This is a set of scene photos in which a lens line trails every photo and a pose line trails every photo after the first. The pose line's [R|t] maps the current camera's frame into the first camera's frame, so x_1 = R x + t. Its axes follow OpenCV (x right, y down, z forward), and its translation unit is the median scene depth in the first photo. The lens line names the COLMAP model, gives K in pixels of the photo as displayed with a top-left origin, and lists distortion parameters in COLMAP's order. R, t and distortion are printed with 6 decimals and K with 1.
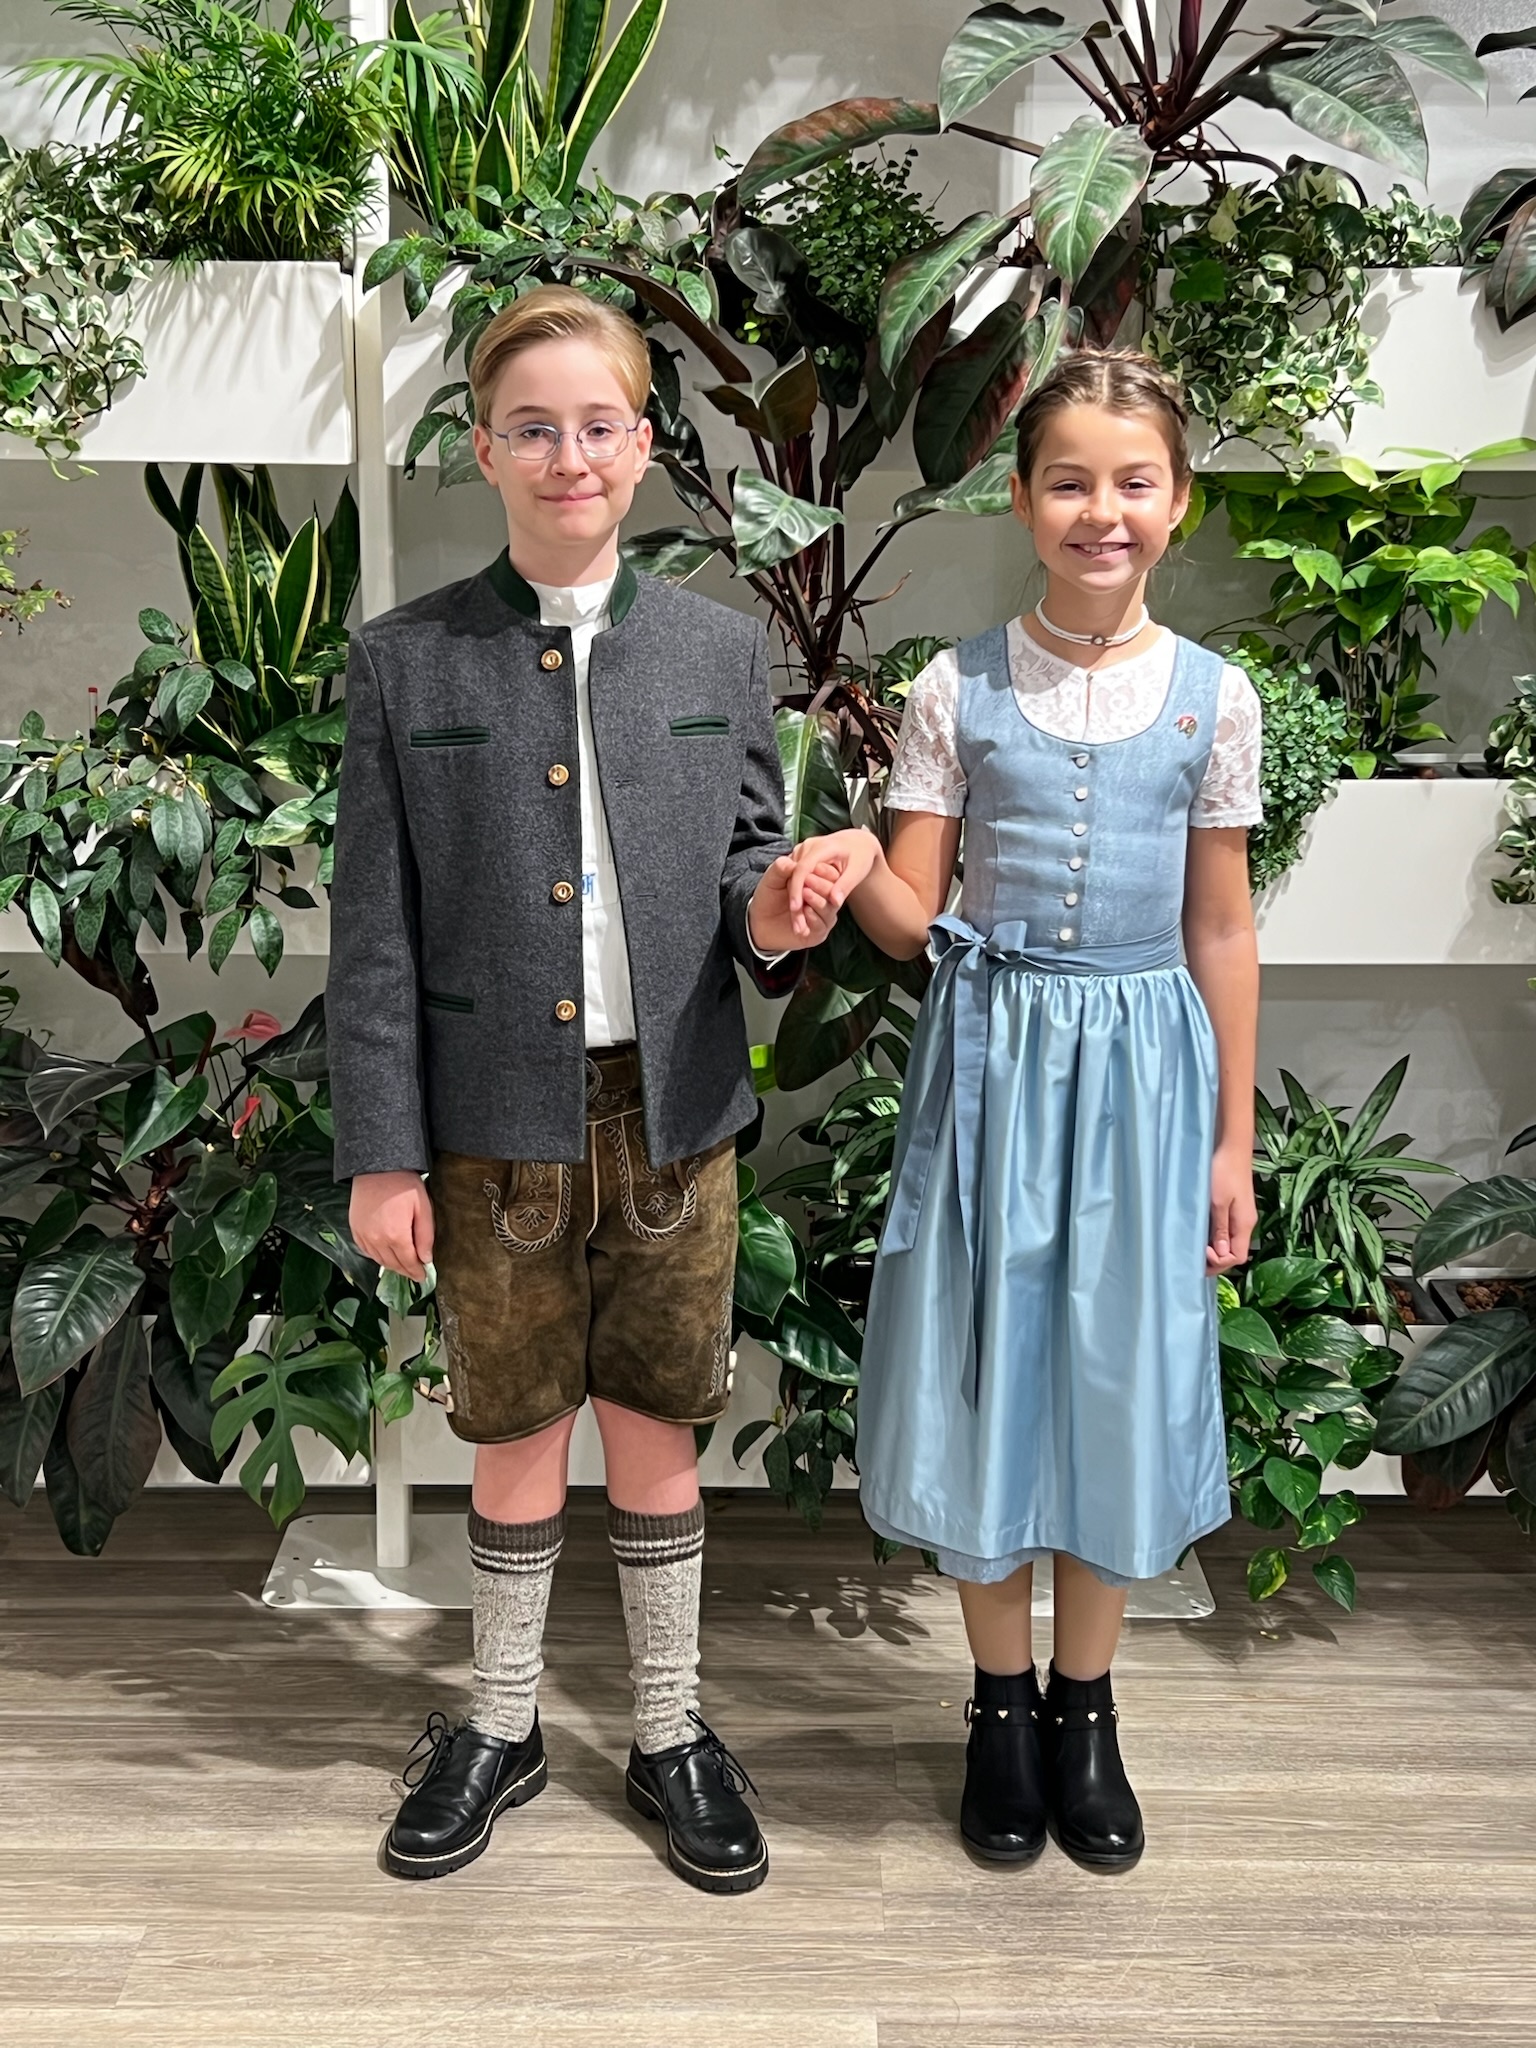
lens RADIAL K [[3060.6, 0, 771.1], [0, 3060.6, 1024.8], [0, 0, 1]] dist [0.047160, 0.000000]
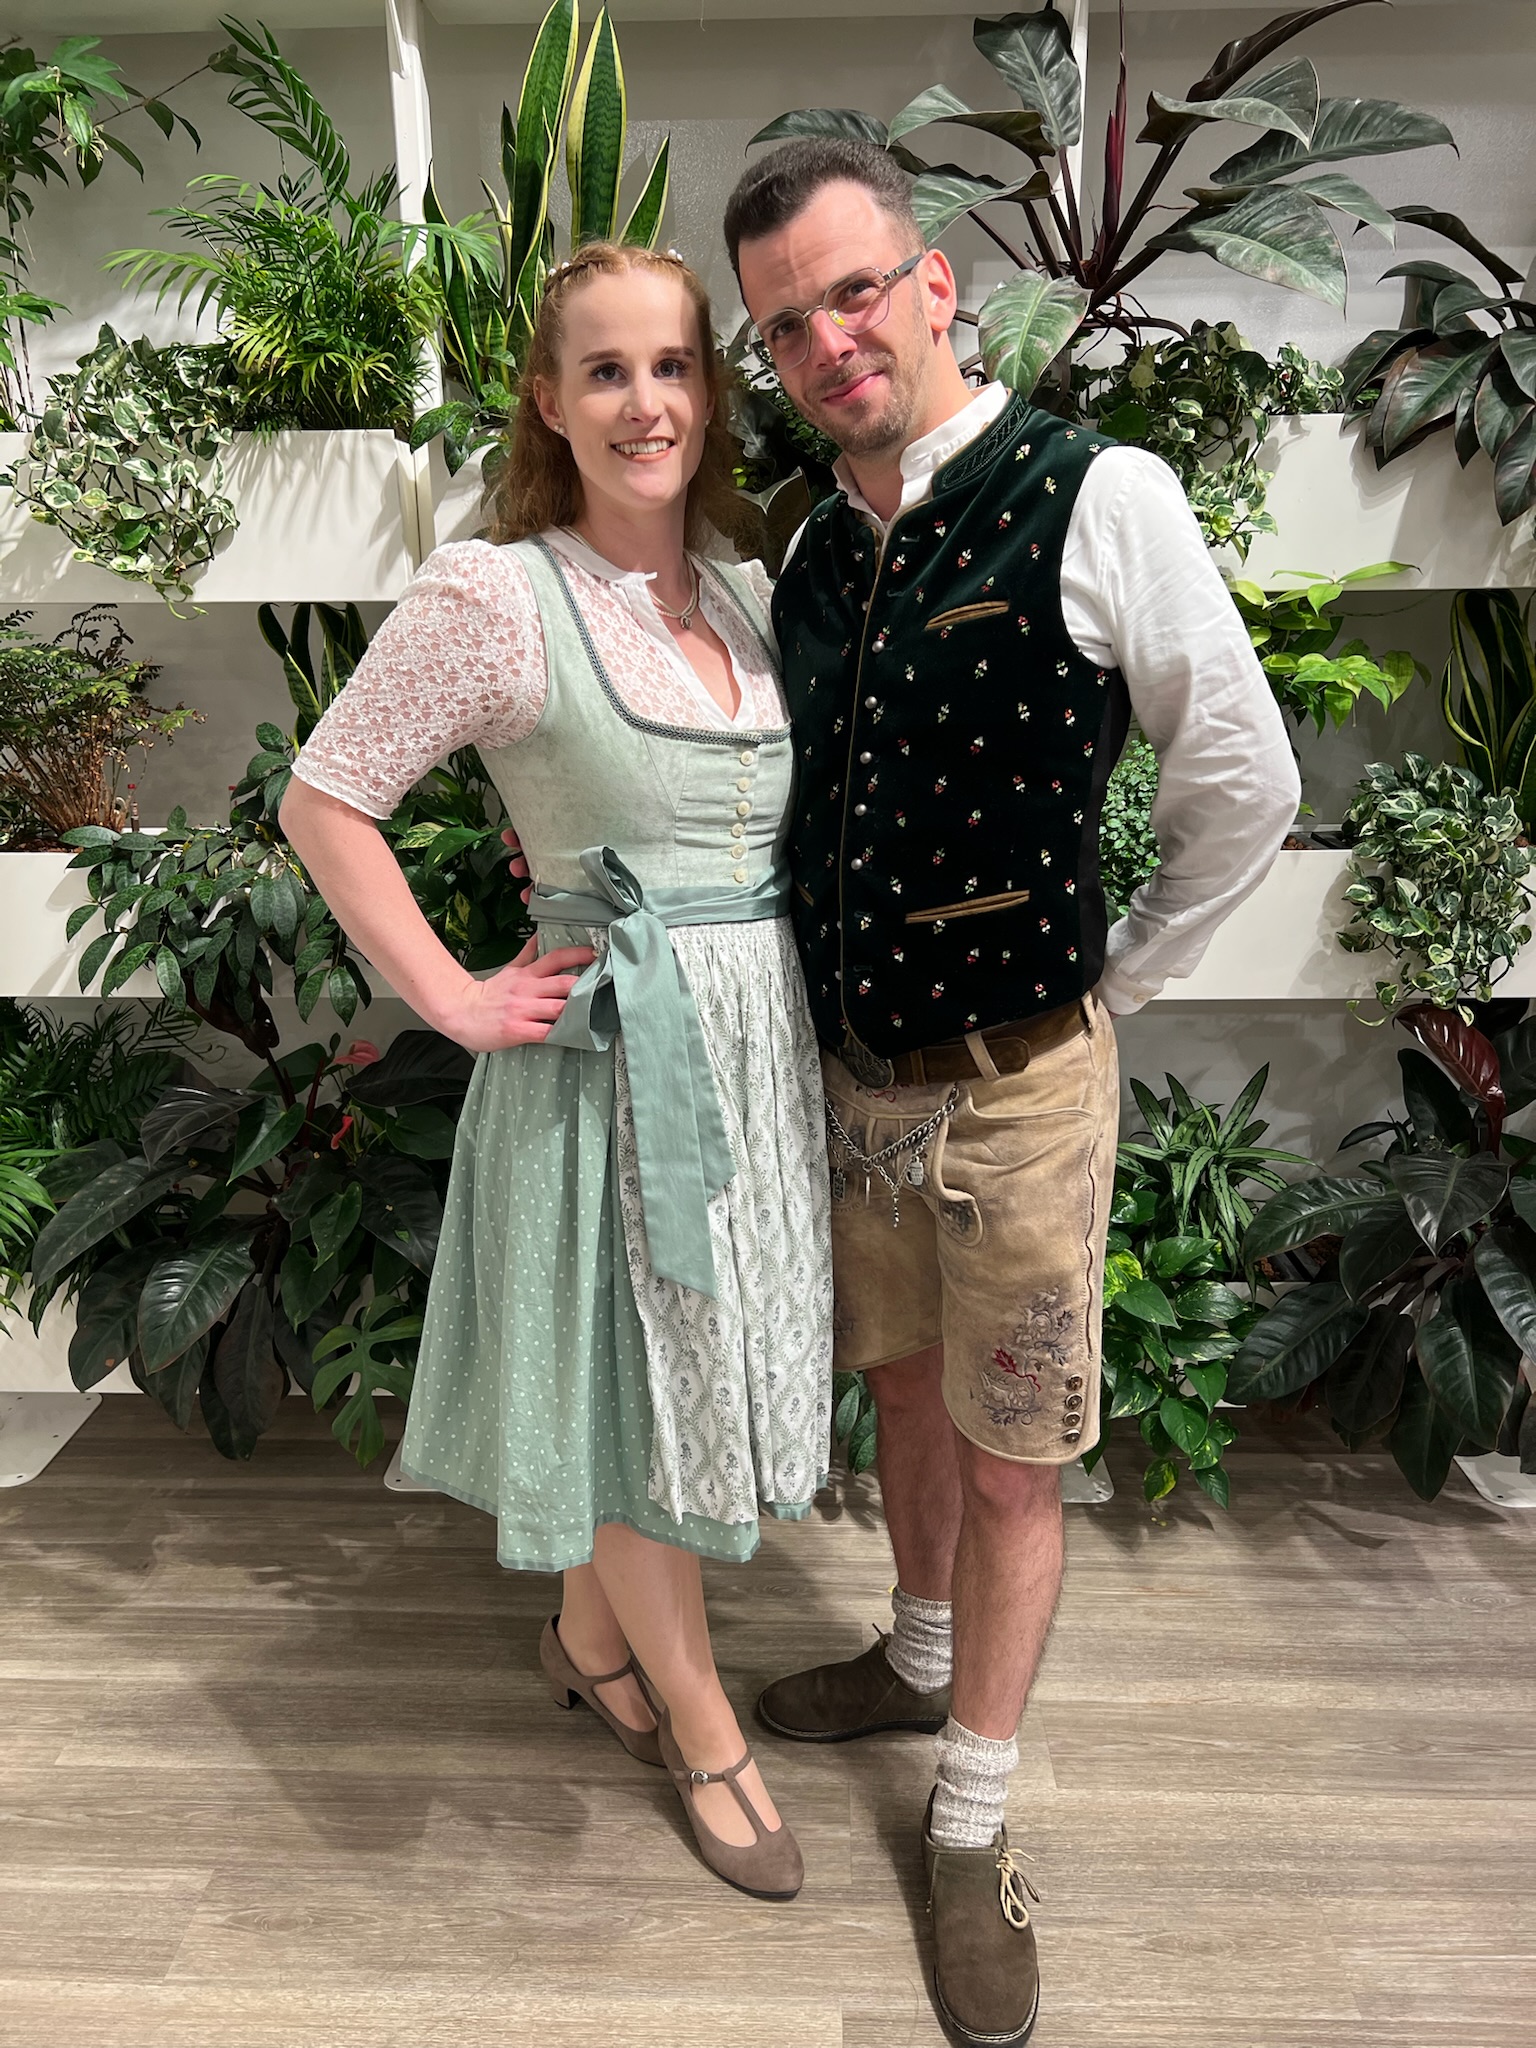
lens RADIAL K [[1541.7, 0, 749.3], [0, 1541.7, 1023.0], [0, 0, 1]] dist [-0.002283, 0.000663]
pose [[0.999064, -0.005906, -0.042861, 0.022360], [0.008428, 0.998228, 0.058902, -0.051305], [0.042438, -0.059208, 0.997343, 0.393977]]
